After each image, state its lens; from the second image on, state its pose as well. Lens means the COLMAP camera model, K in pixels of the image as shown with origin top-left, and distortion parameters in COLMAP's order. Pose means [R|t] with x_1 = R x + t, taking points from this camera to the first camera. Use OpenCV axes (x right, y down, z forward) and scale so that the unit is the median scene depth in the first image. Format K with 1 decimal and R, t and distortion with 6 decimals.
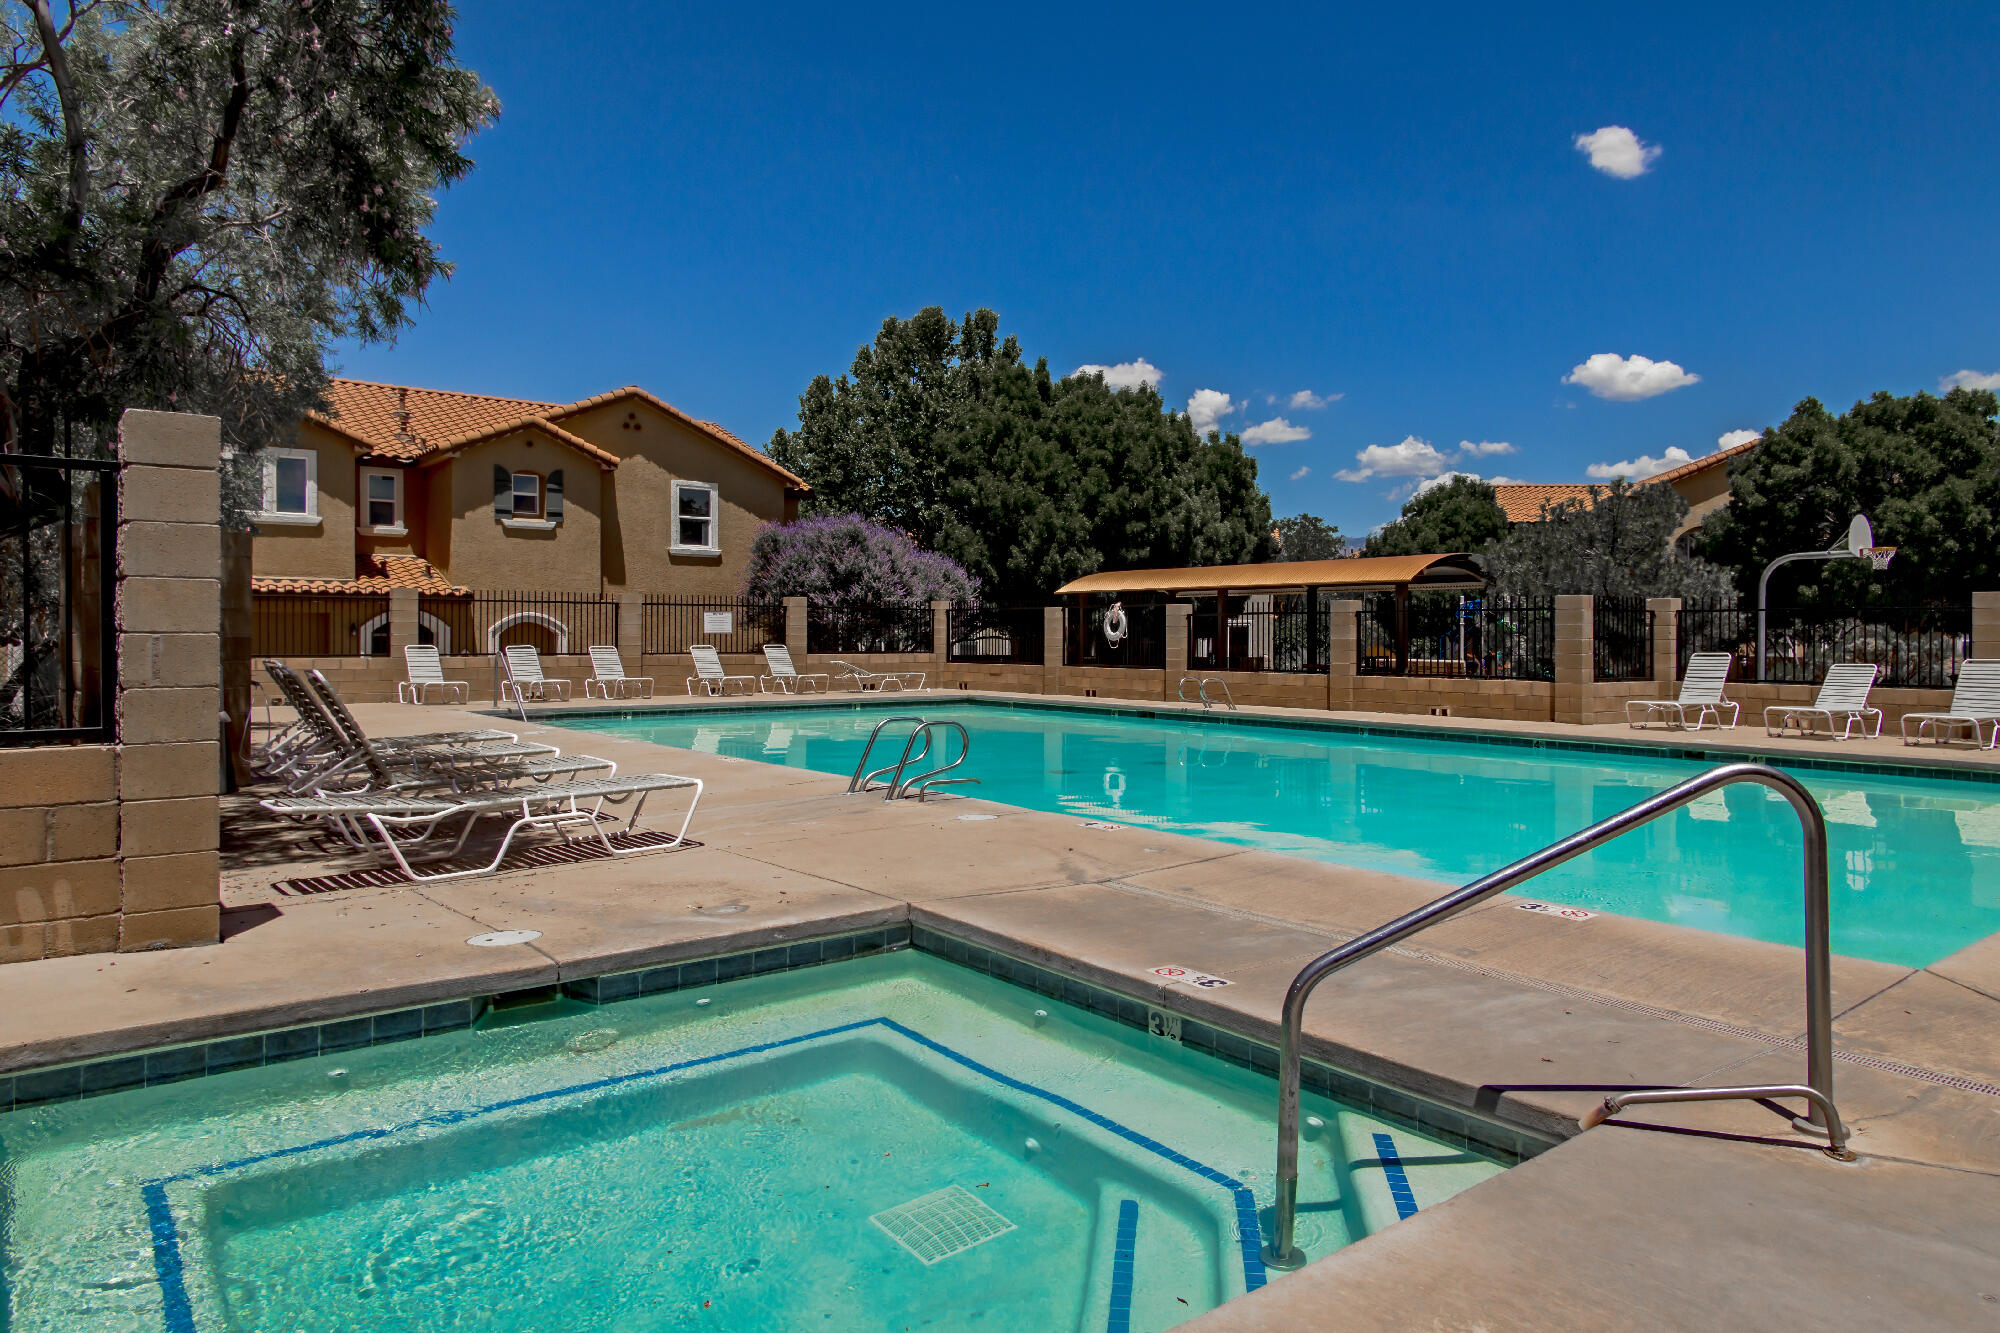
lens RADIAL K [[1198.9, 0, 1003.6], [0, 1198.9, 635.9], [0, 0, 1]] dist [0.000386, 0.000046]
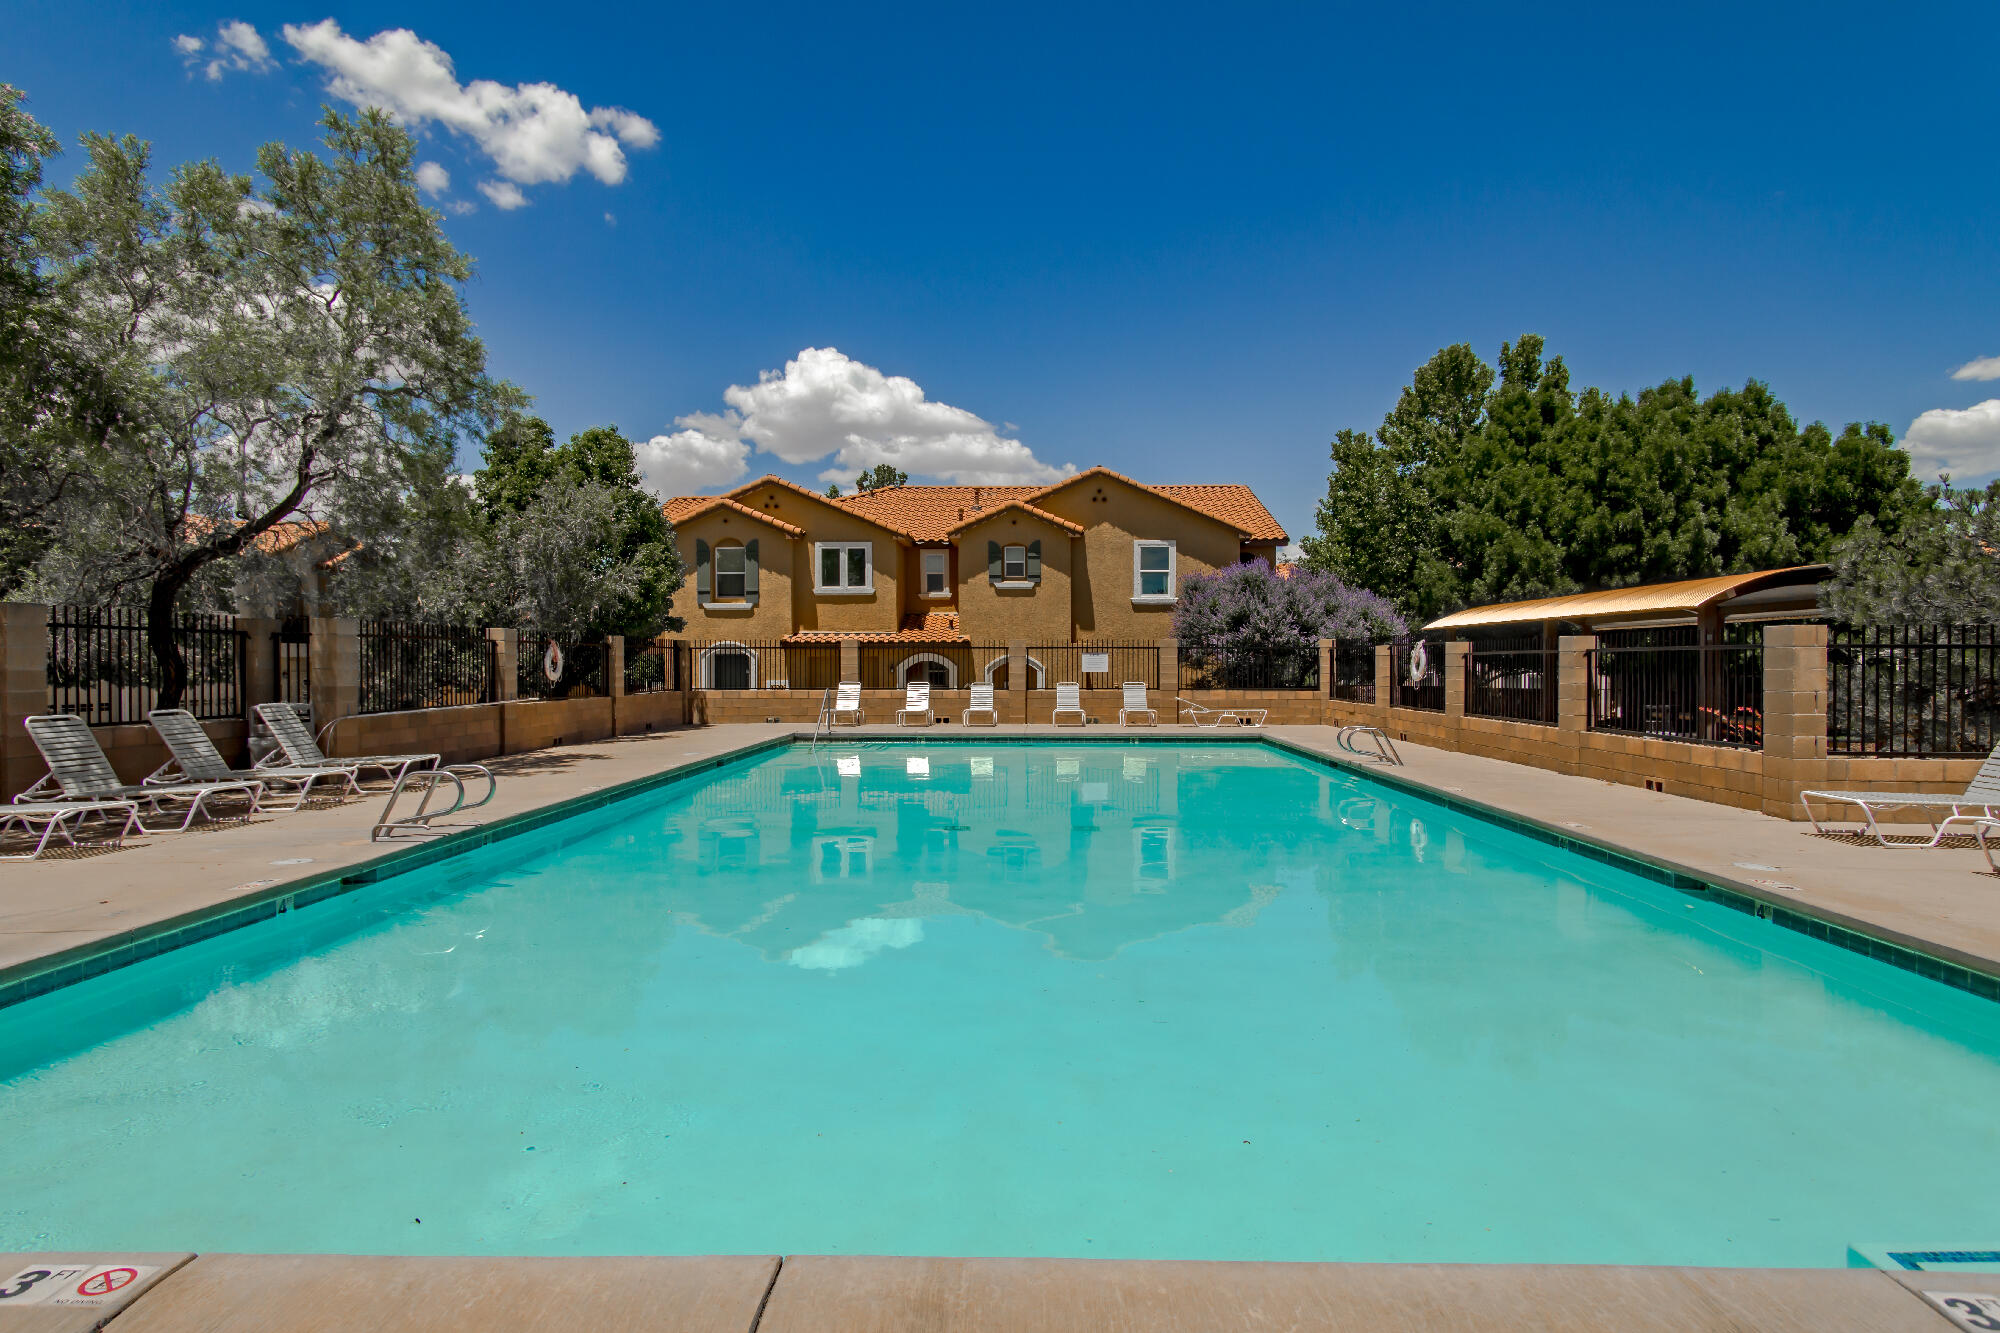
lens RADIAL K [[1003.5, 0, 1000.0], [0, 1003.5, 666.5], [0, 0, 1]] dist [0.000976, 0.000410]
pose [[0.777411, -0.001097, -0.628992, 0.257720], [0.000440, 0.999999, -0.001201, -0.005334], [0.628993, 0.000657, 0.777411, 0.156066]]
